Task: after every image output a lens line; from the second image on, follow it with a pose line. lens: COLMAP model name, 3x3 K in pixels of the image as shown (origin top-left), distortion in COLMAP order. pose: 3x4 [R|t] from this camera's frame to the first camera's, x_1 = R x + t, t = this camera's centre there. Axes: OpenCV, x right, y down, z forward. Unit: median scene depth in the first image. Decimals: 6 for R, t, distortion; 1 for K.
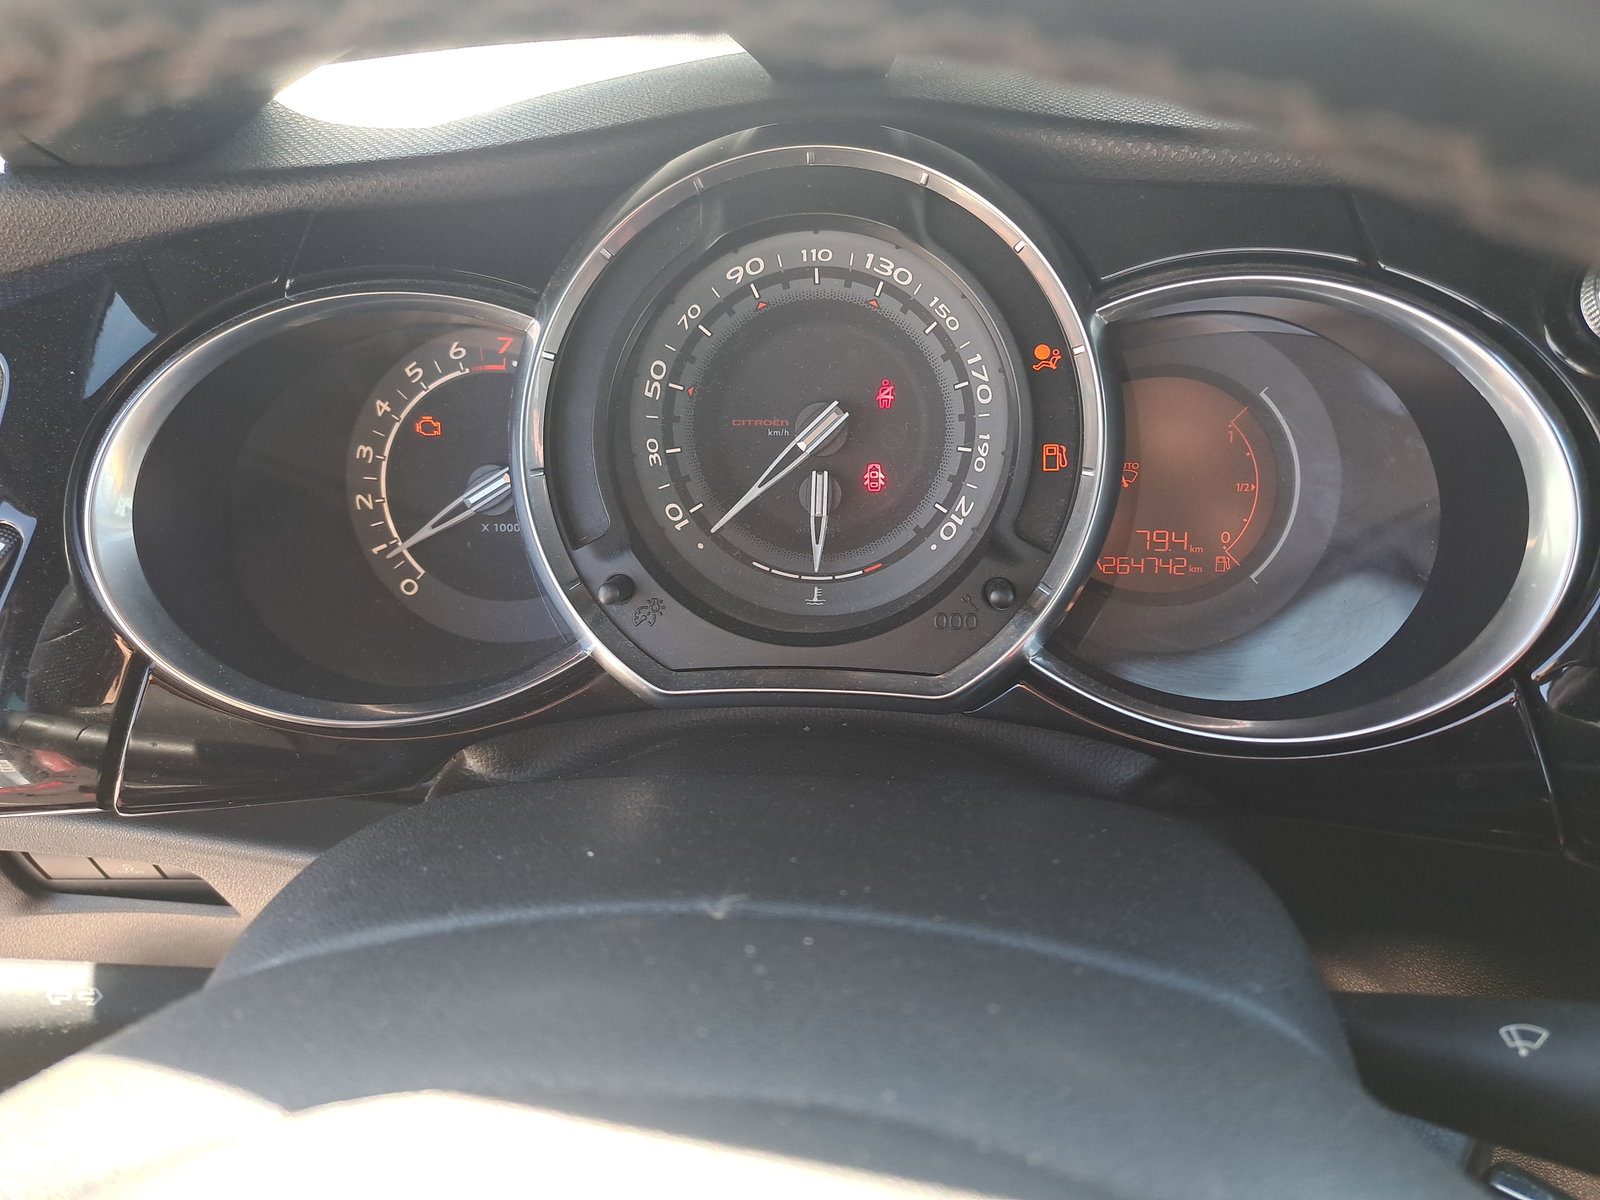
lens RADIAL K [[1158.3, 0, 781.5], [0, 1158.3, 562.6], [0, 0, 1]] dist [0.025832, -0.026634]
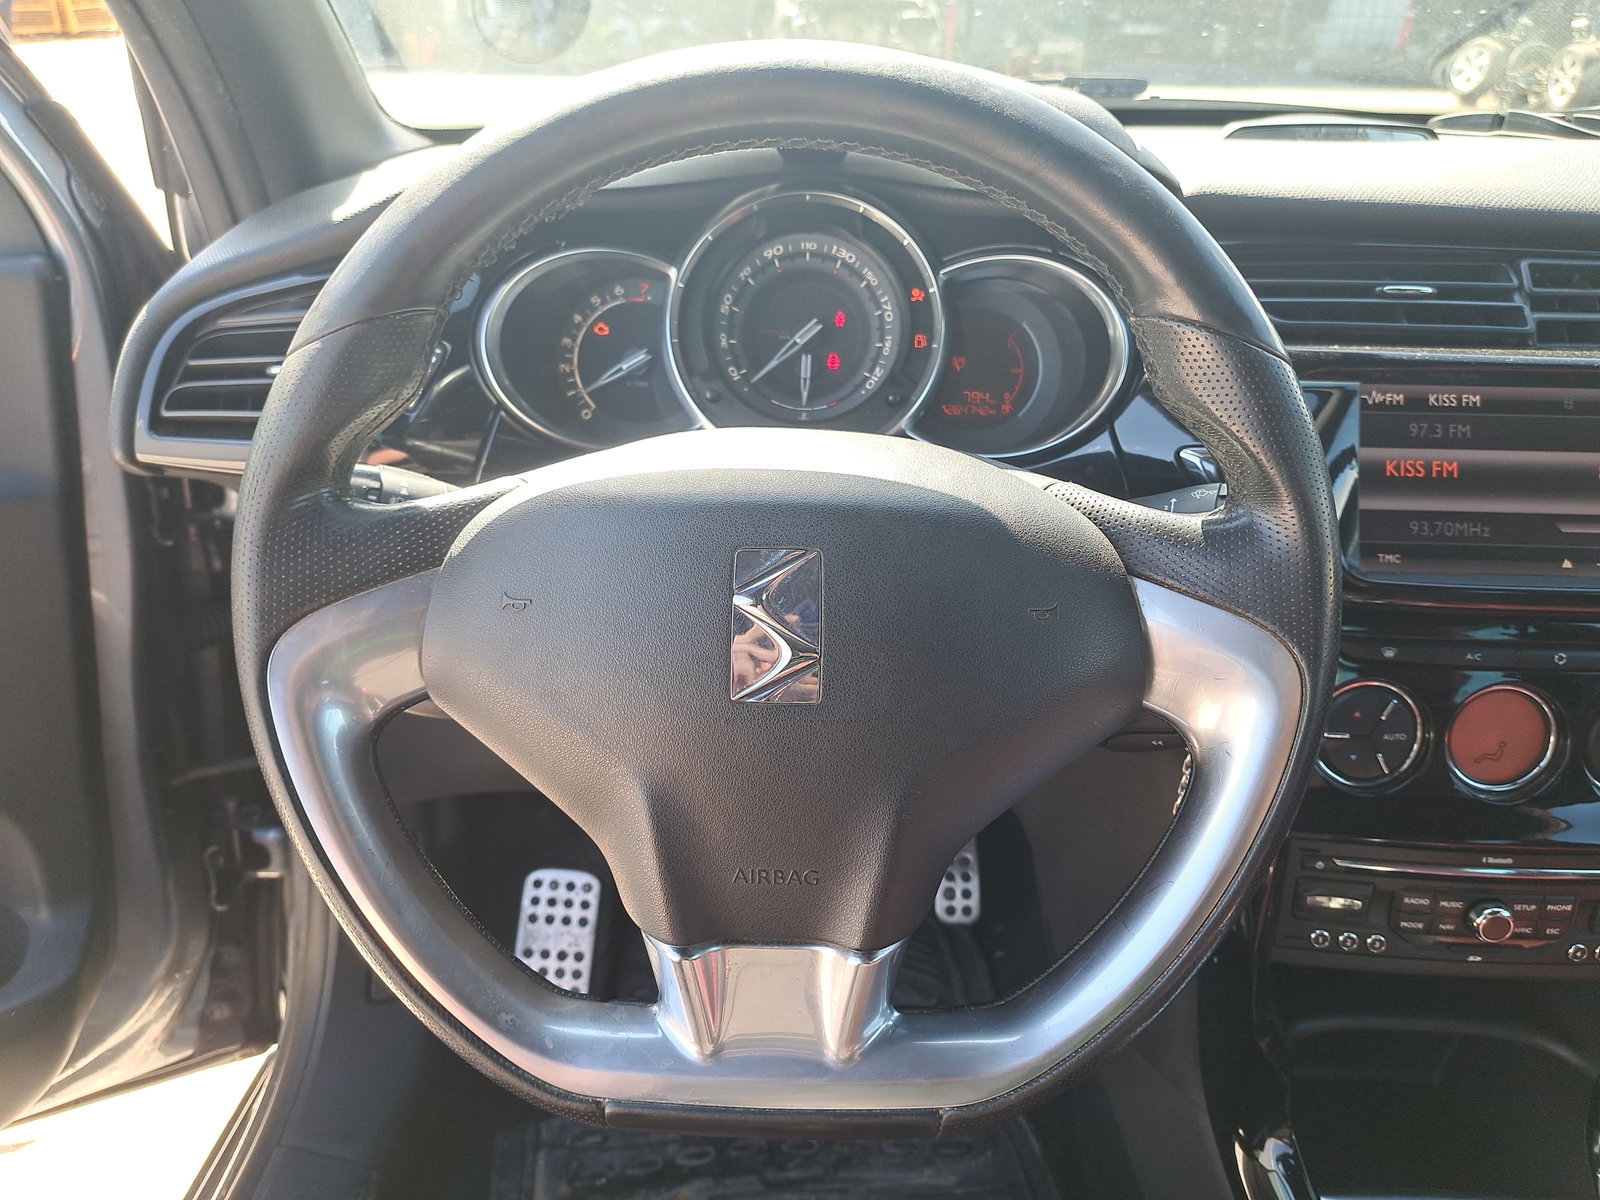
lens RADIAL K [[1158.3, 0, 777.9], [0, 1158.3, 580.6], [0, 0, 1]] dist [0.025832, -0.026634]
pose [[0.997166, 0.024135, 0.071255, -0.152380], [-0.020310, 0.998338, -0.053924, 0.427789], [-0.072438, 0.052324, 0.995999, -0.982934]]
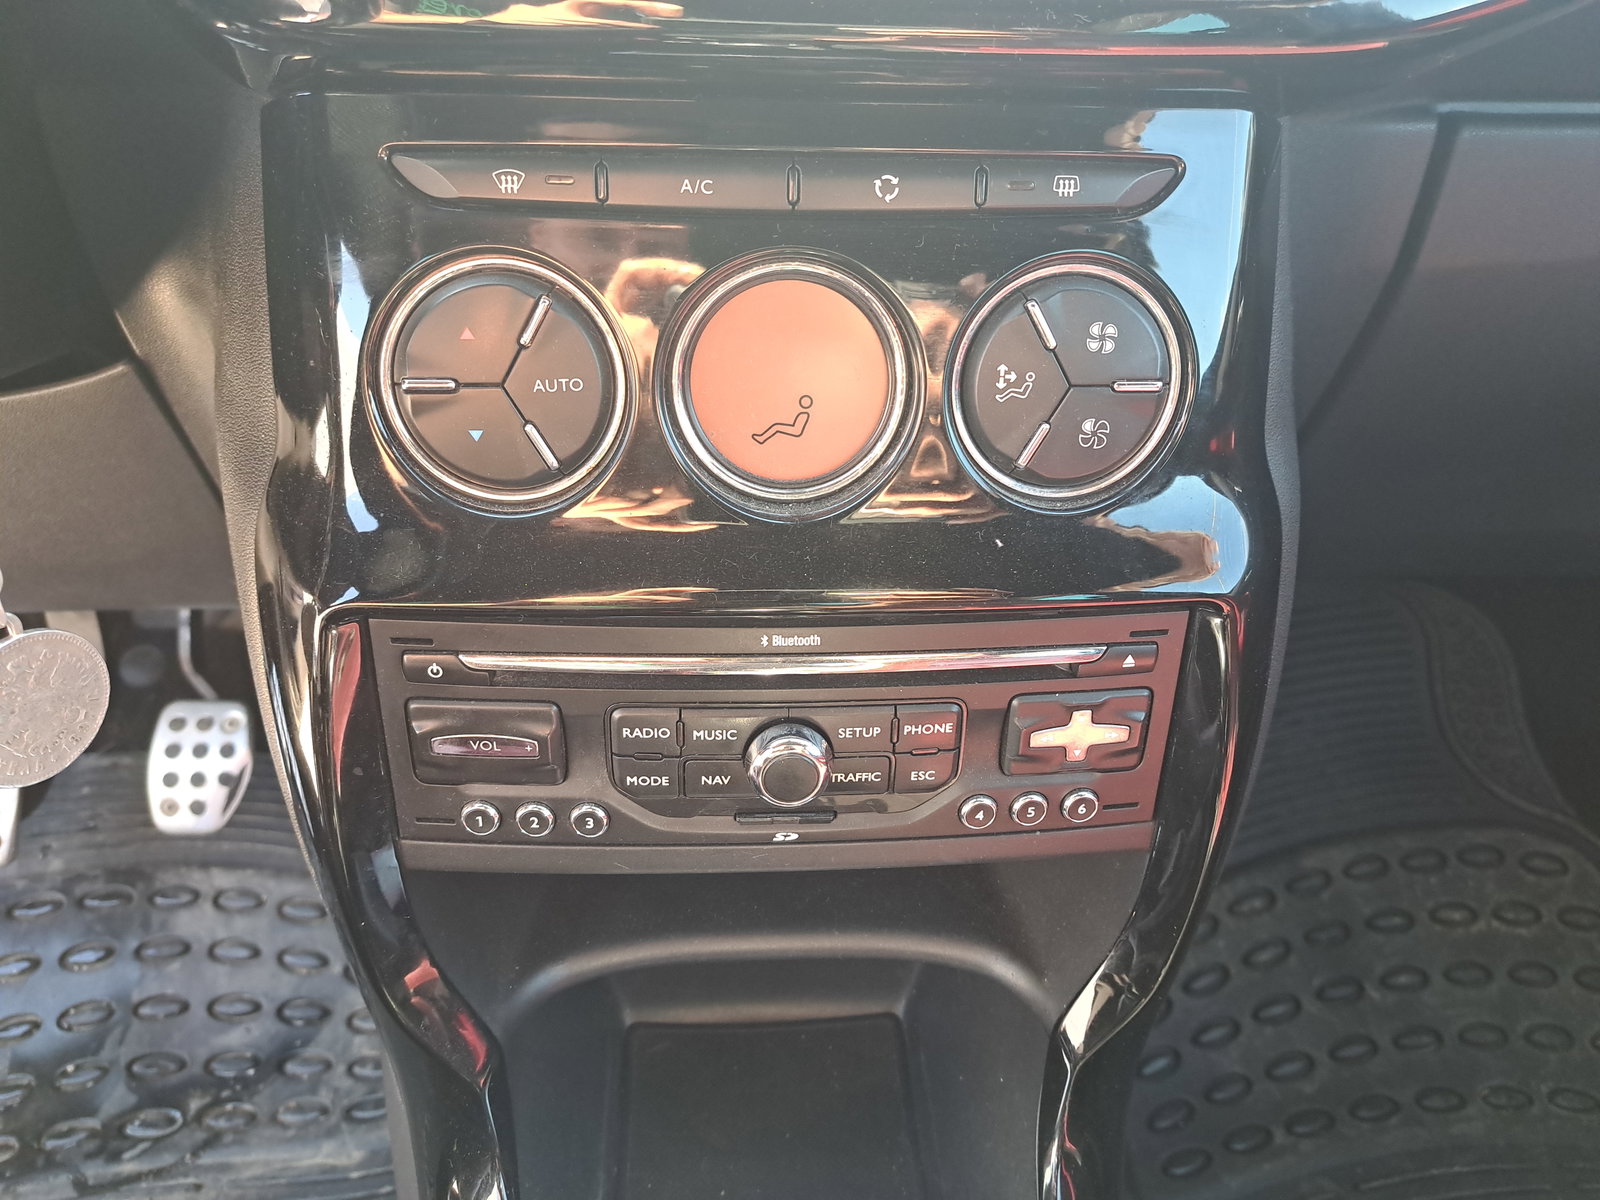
lens RADIAL K [[1158.3, 0, 788.2], [0, 1158.3, 592.0], [0, 0, 1]] dist [0.025832, -0.026634]
pose [[0.984064, -0.028449, 0.175522, 0.935822], [0.015679, 0.997156, 0.073716, 0.638955], [-0.177120, -0.069789, 0.981712, -0.094808]]
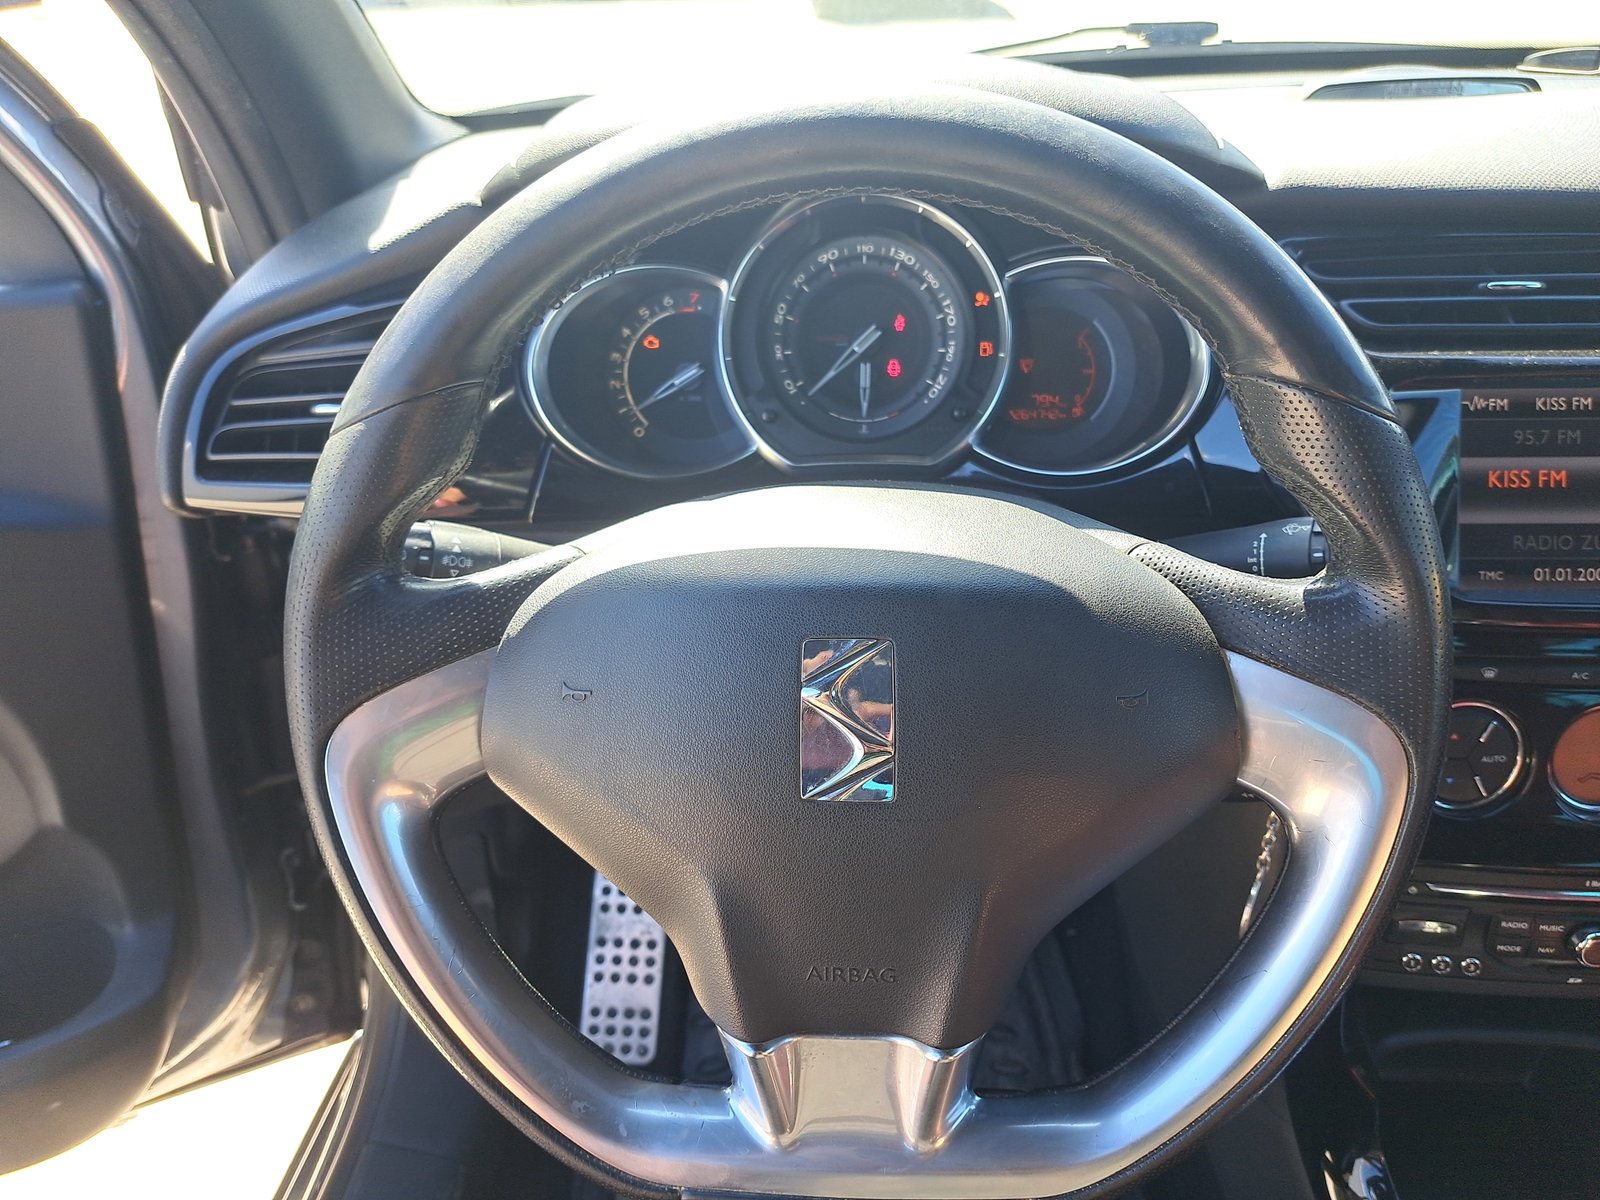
lens RADIAL K [[1158.3, 0, 791.3], [0, 1158.3, 590.6], [0, 0, 1]] dist [0.025832, -0.026634]
pose [[0.999380, -0.007318, 0.034451, -0.161399], [0.006855, 0.999885, 0.013524, 0.274960], [-0.034546, -0.013280, 0.999315, -0.926164]]
